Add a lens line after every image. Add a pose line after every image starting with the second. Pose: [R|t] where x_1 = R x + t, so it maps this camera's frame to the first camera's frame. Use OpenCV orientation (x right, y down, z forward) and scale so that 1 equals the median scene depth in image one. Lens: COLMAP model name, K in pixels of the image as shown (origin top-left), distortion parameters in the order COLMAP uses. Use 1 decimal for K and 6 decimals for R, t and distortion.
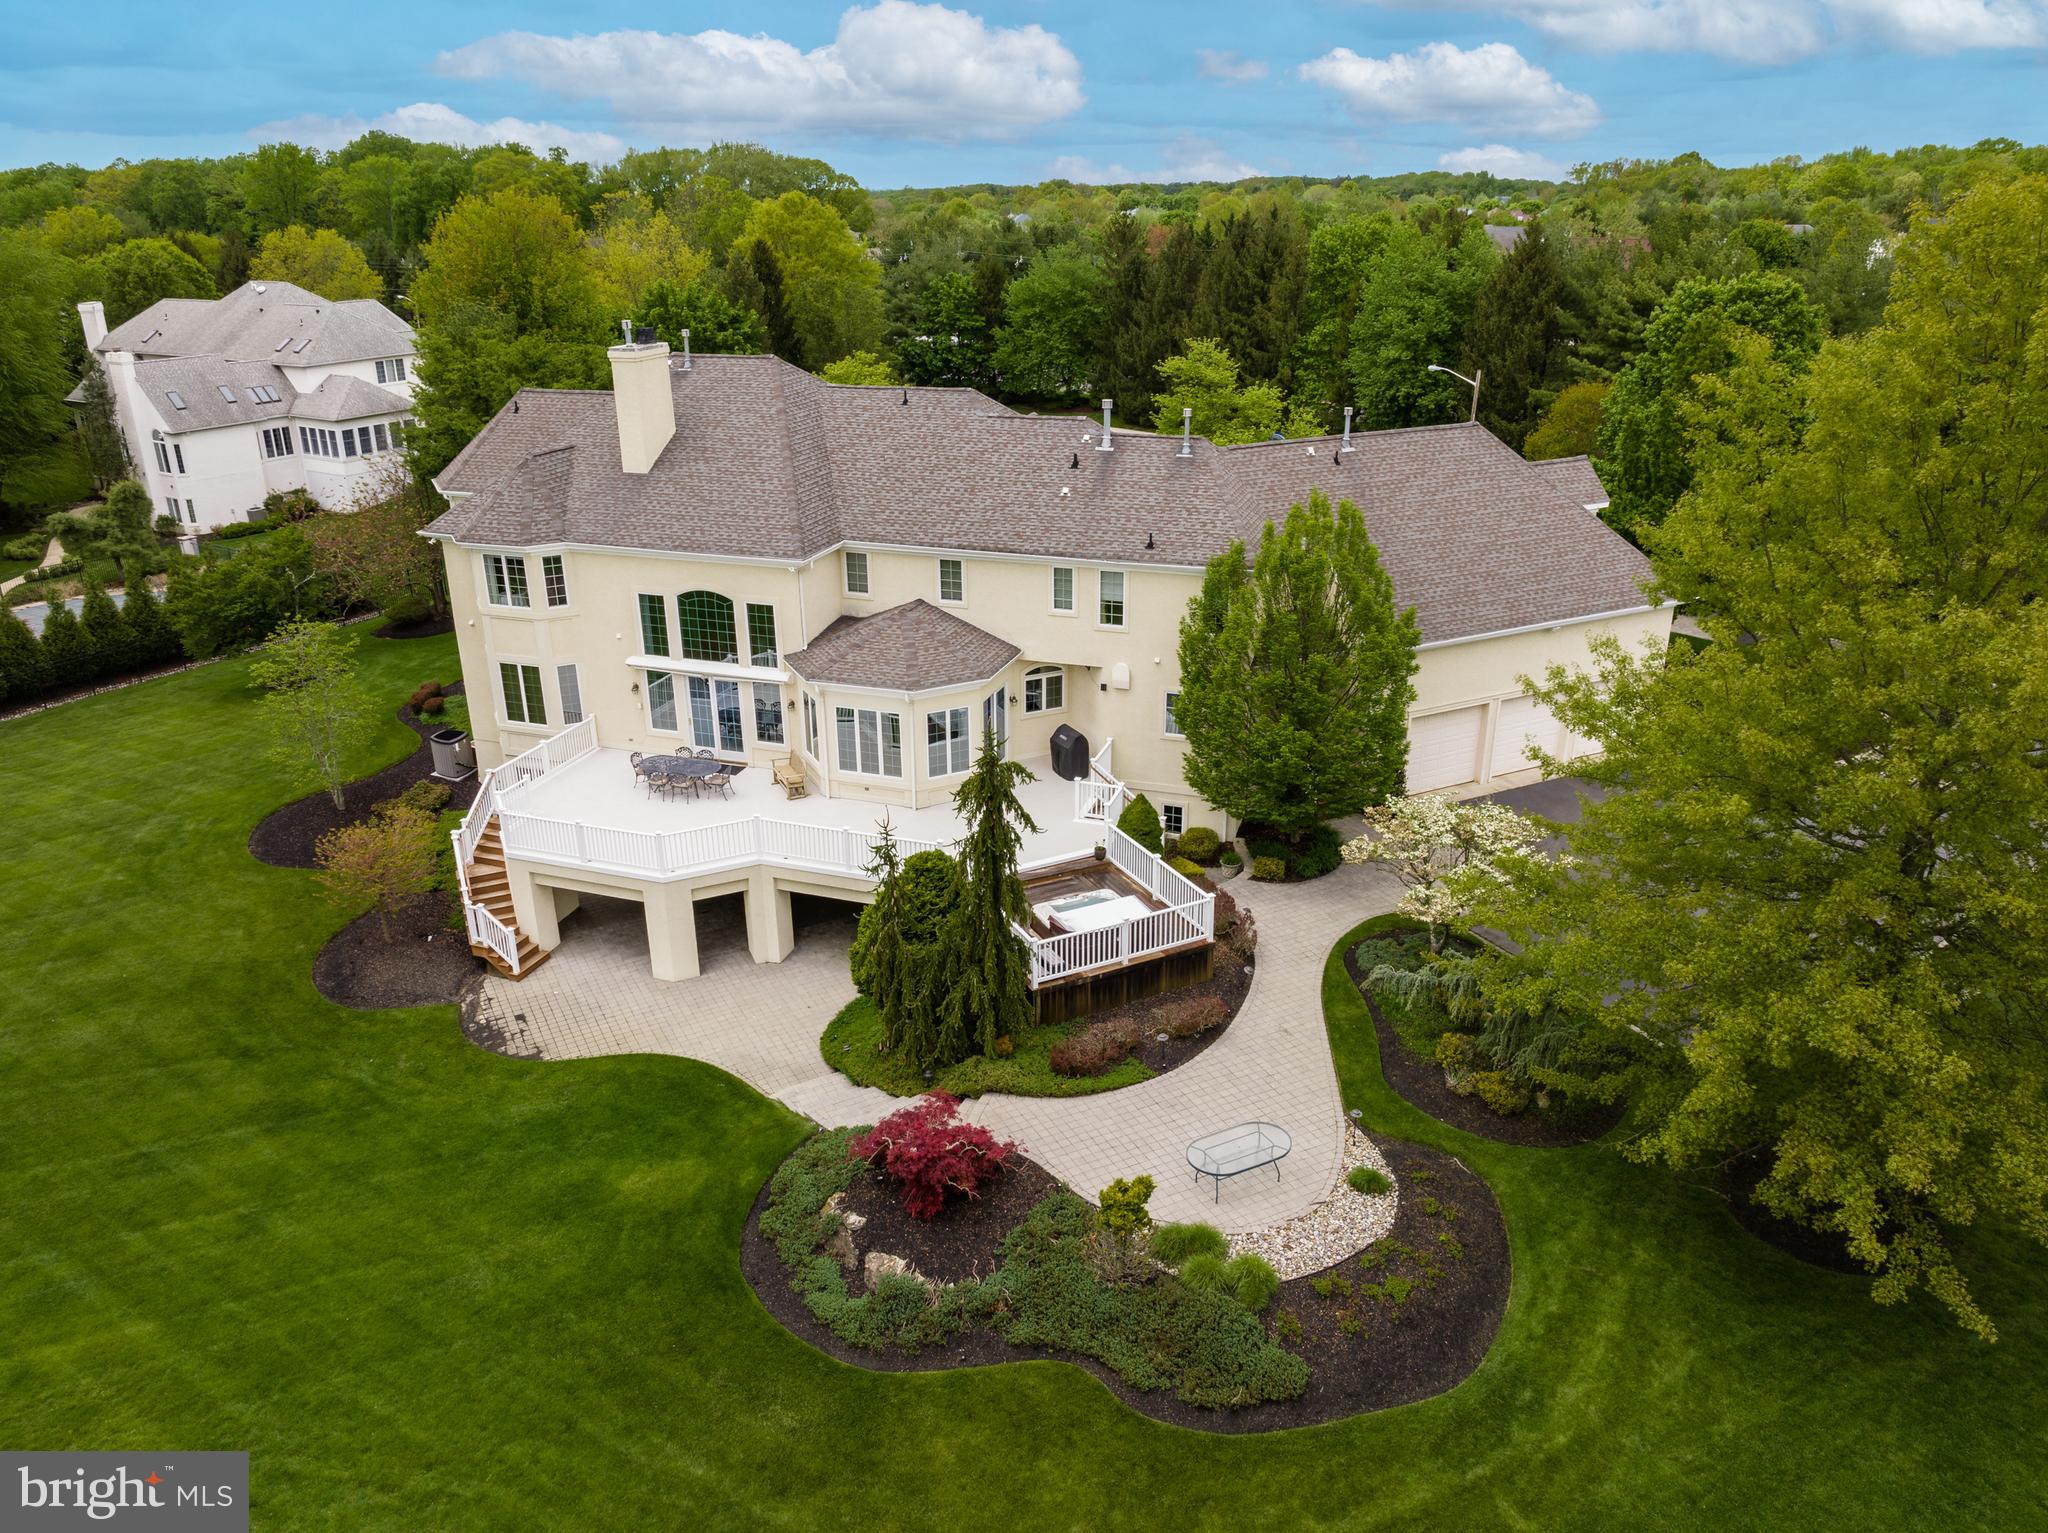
lens RADIAL K [[1443.9, 0, 1025.0], [0, 1443.9, 772.9], [0, 0, 1]] dist [-0.034001, -0.006926]
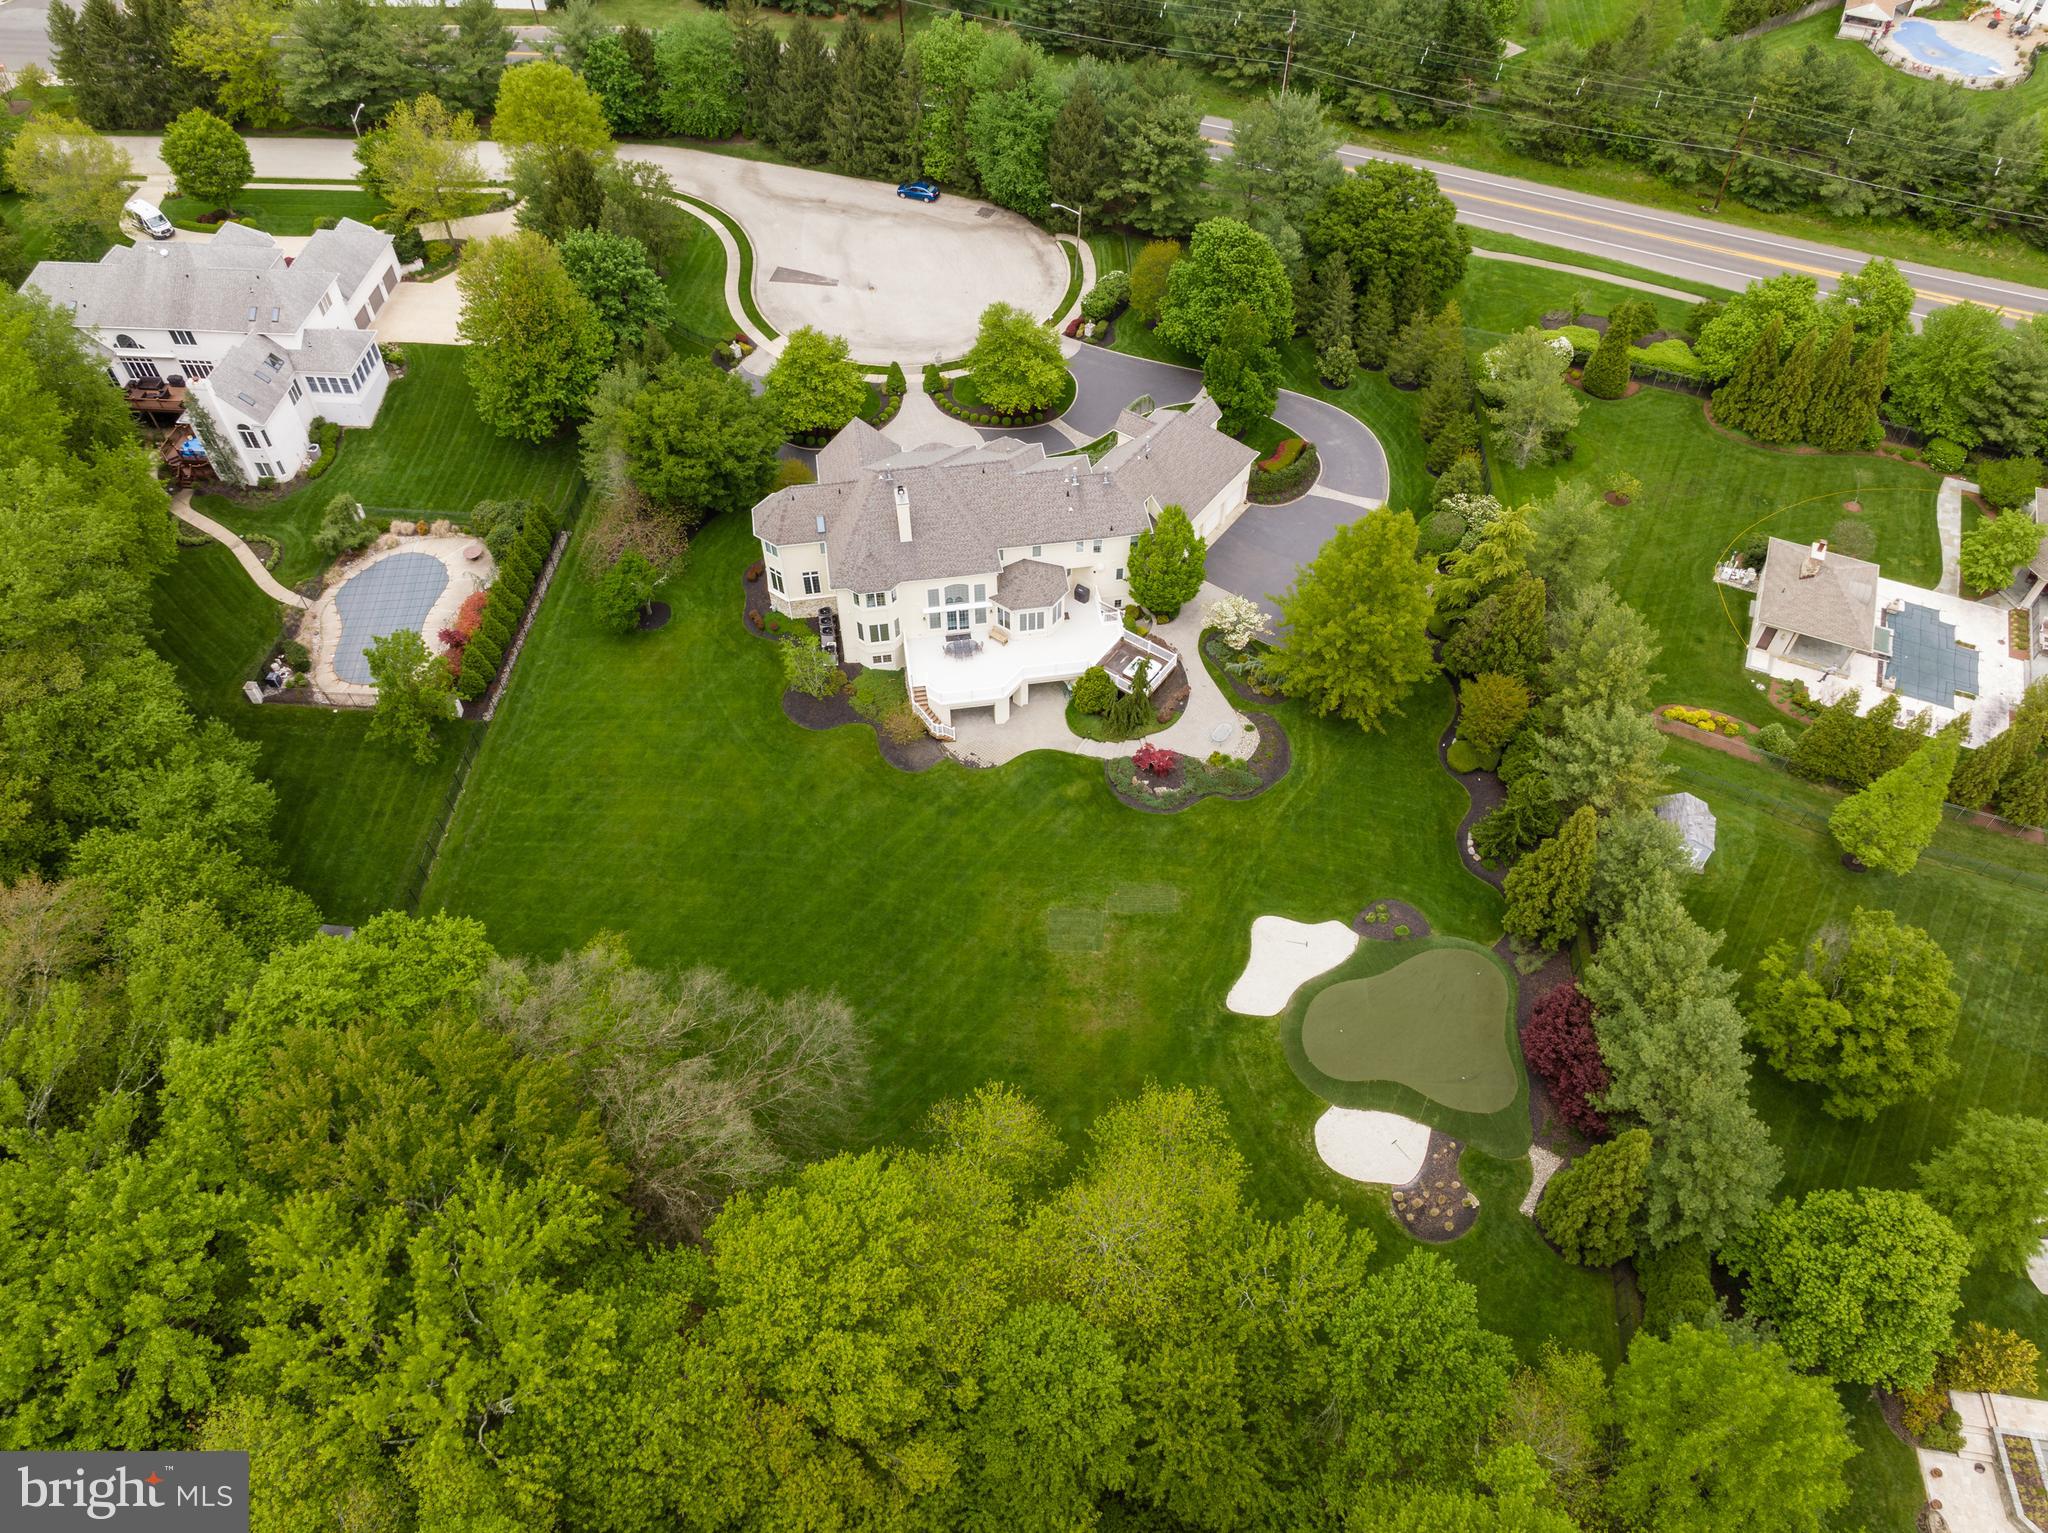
lens RADIAL K [[1443.9, 0, 1025.0], [0, 1443.9, 772.9], [0, 0, 1]] dist [-0.034001, -0.006926]
pose [[0.884498, -0.356057, 0.301474, -1.107783], [0.171371, 0.848966, 0.499888, -1.217641], [-0.433930, -0.390486, 0.811927, -1.443135]]
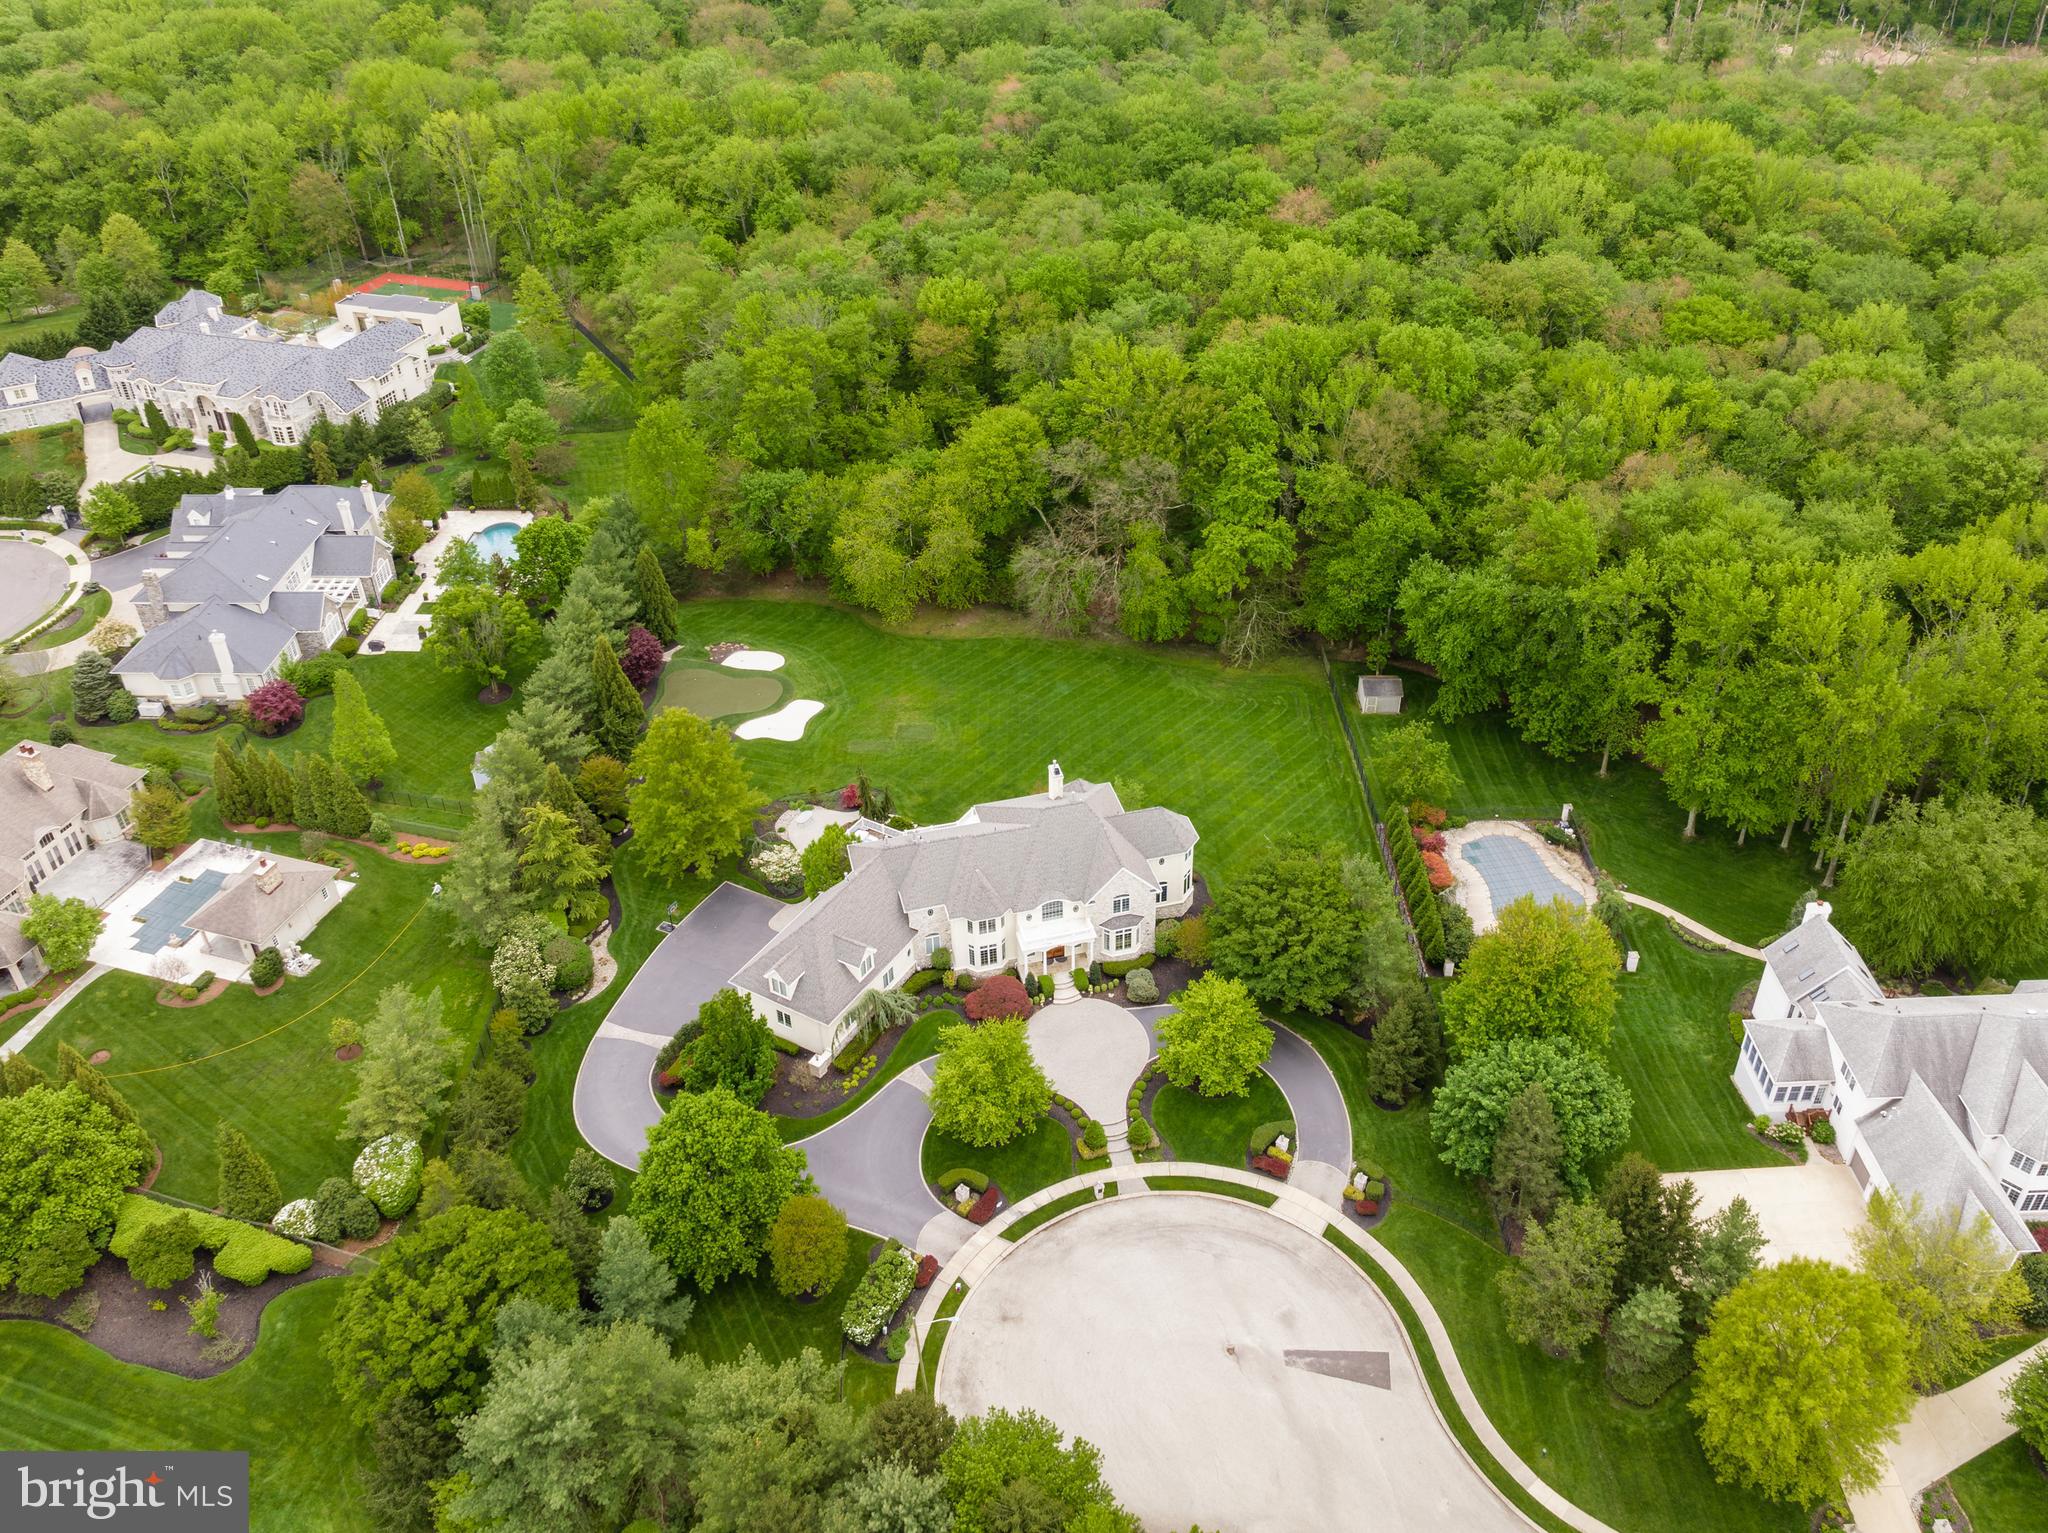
lens RADIAL K [[1614.6, 0, 1104.5], [0, 1614.6, 683.1], [0, 0, 1]] dist [-0.032581, -0.011127]
pose [[-0.817611, 0.324002, -0.475957, 1.328505], [-0.210295, 0.601489, 0.770705, -3.364589], [0.535993, 0.730228, -0.423648, 2.605881]]
